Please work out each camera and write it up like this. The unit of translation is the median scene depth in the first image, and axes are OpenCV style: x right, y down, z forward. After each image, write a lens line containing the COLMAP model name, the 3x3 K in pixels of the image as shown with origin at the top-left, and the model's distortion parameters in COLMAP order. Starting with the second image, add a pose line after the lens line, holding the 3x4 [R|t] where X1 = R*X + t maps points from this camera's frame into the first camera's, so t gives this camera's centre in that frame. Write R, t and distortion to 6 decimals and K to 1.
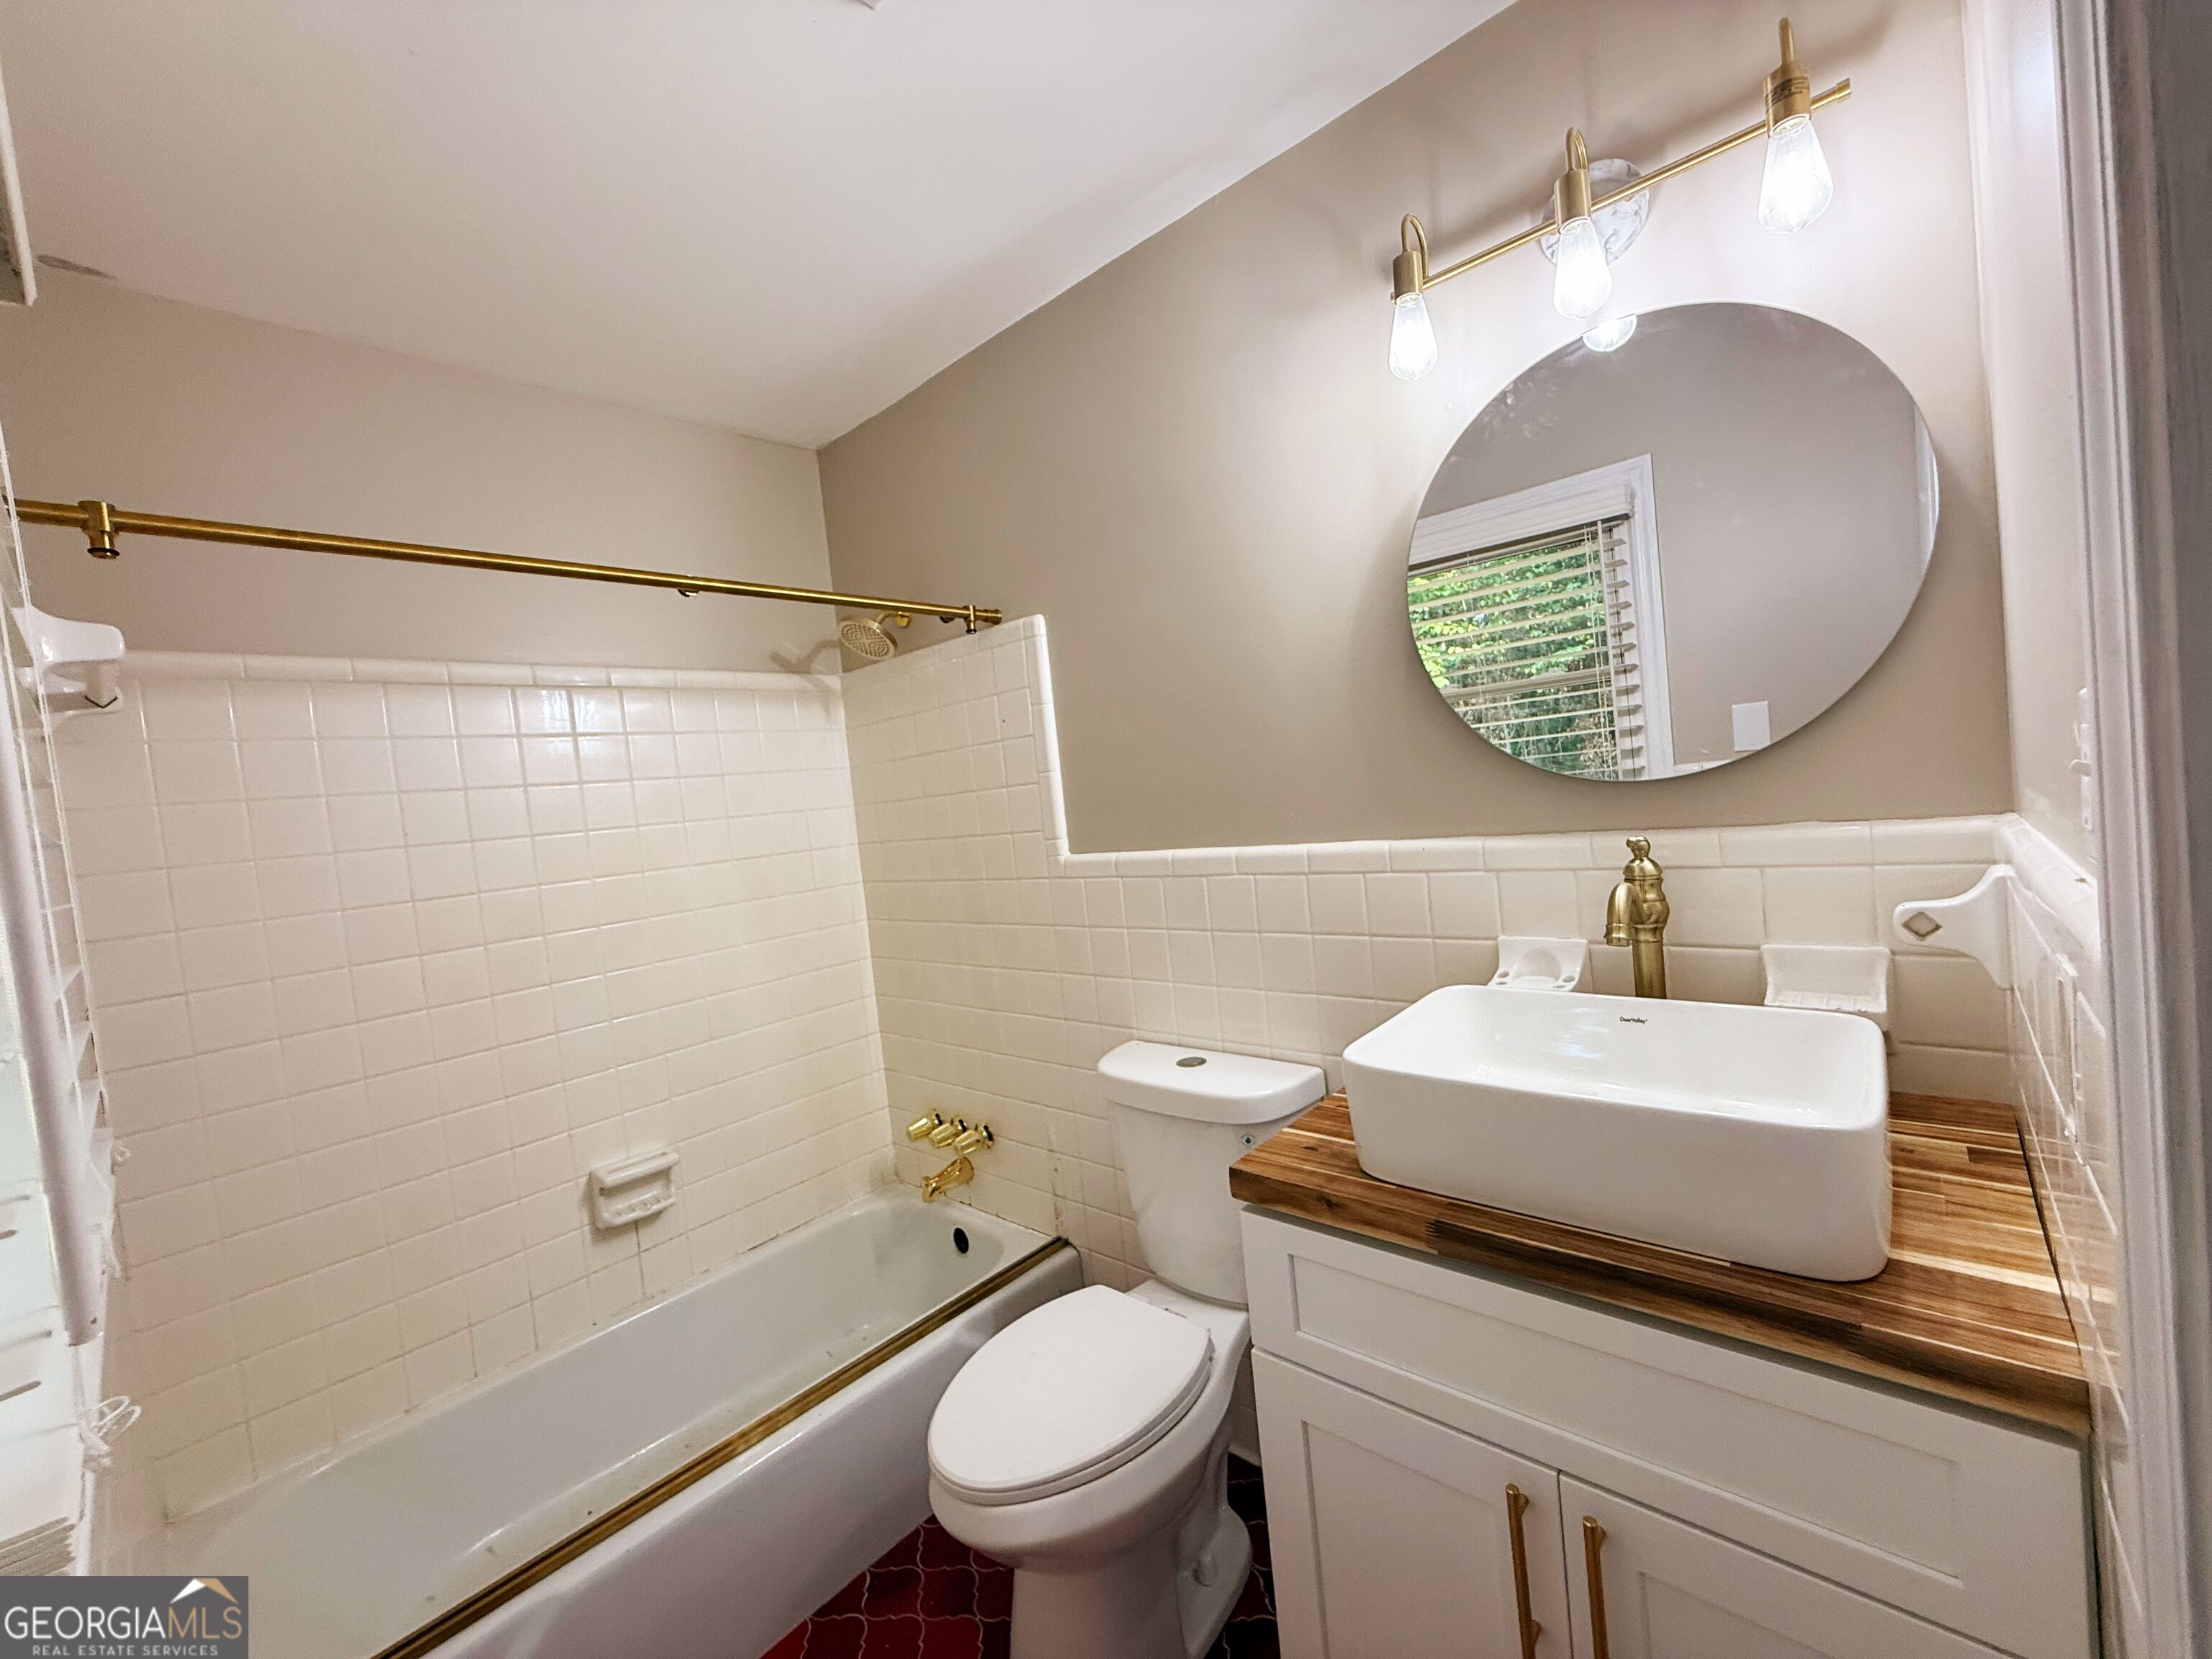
lens RADIAL K [[885.5, 0, 1107.4], [0, 885.5, 830.8], [0, 0, 1]] dist [0.002470, -0.000772]
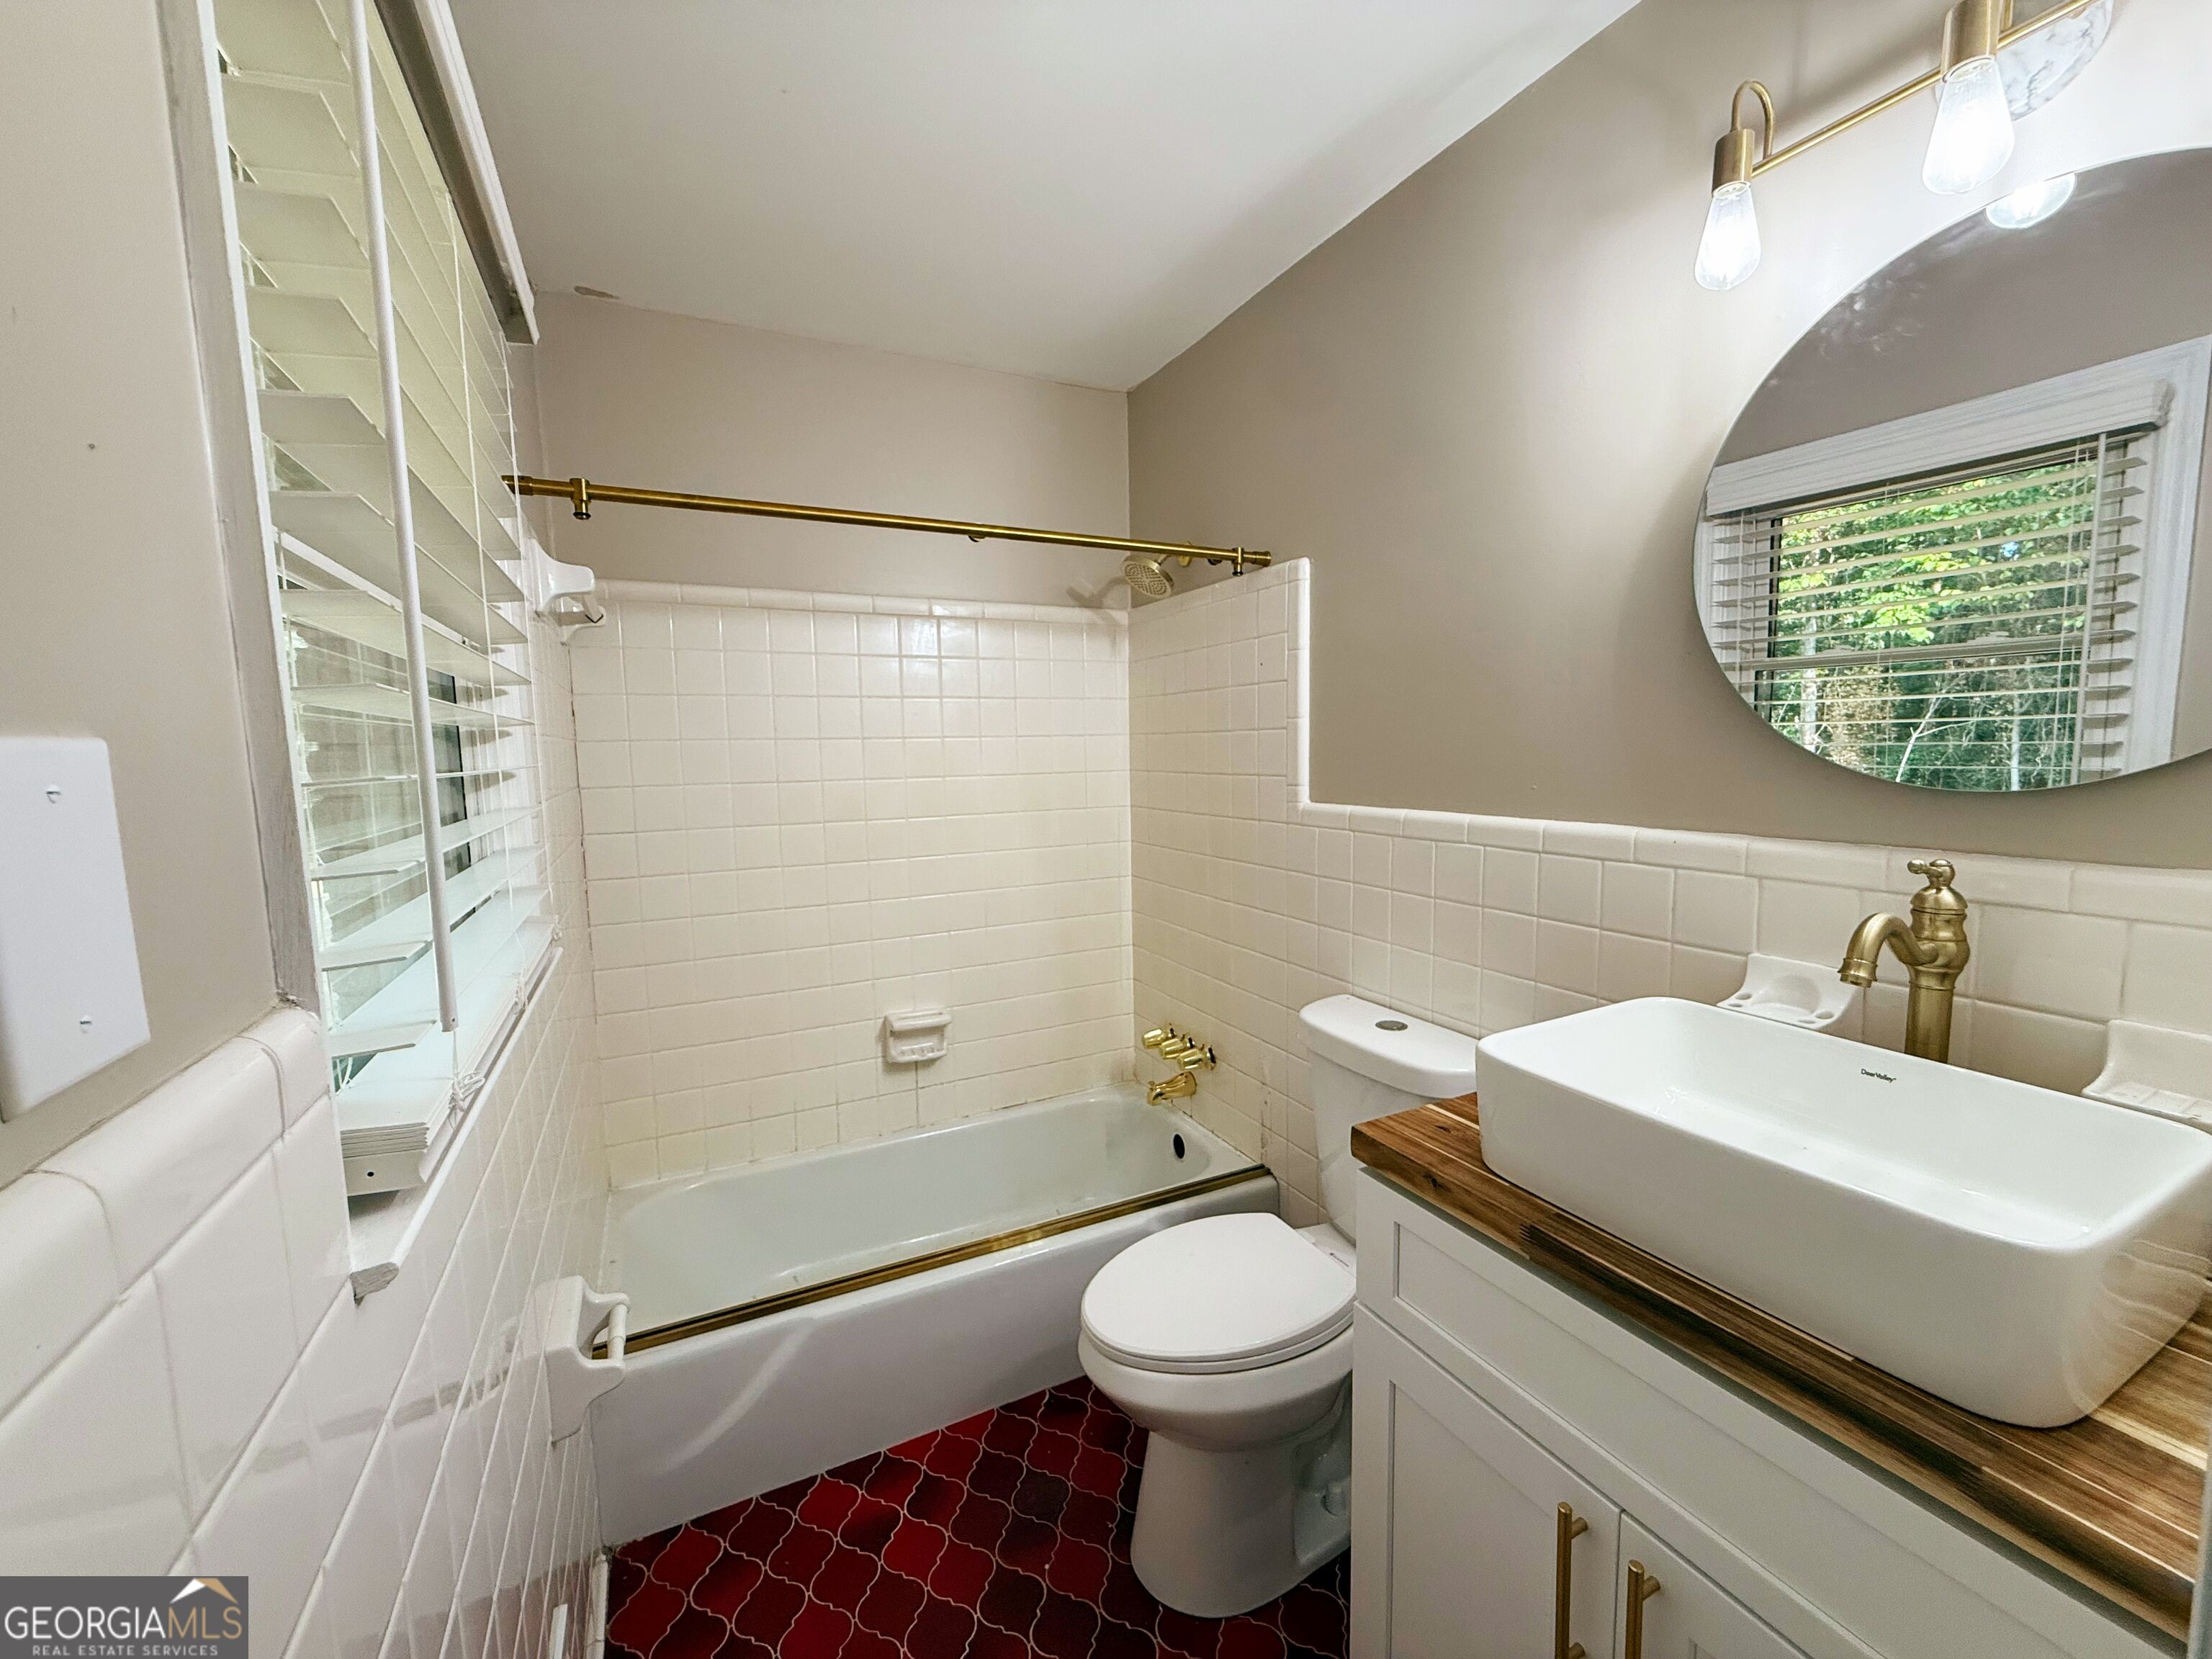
lens RADIAL K [[885.5, 0, 1107.9], [0, 885.5, 831.9], [0, 0, 1]] dist [0.002470, -0.000772]
pose [[0.926797, 0.122199, -0.355126, 0.139585], [-0.093944, 0.990956, 0.095815, -0.019462], [0.363623, -0.055439, 0.929895, -0.022764]]
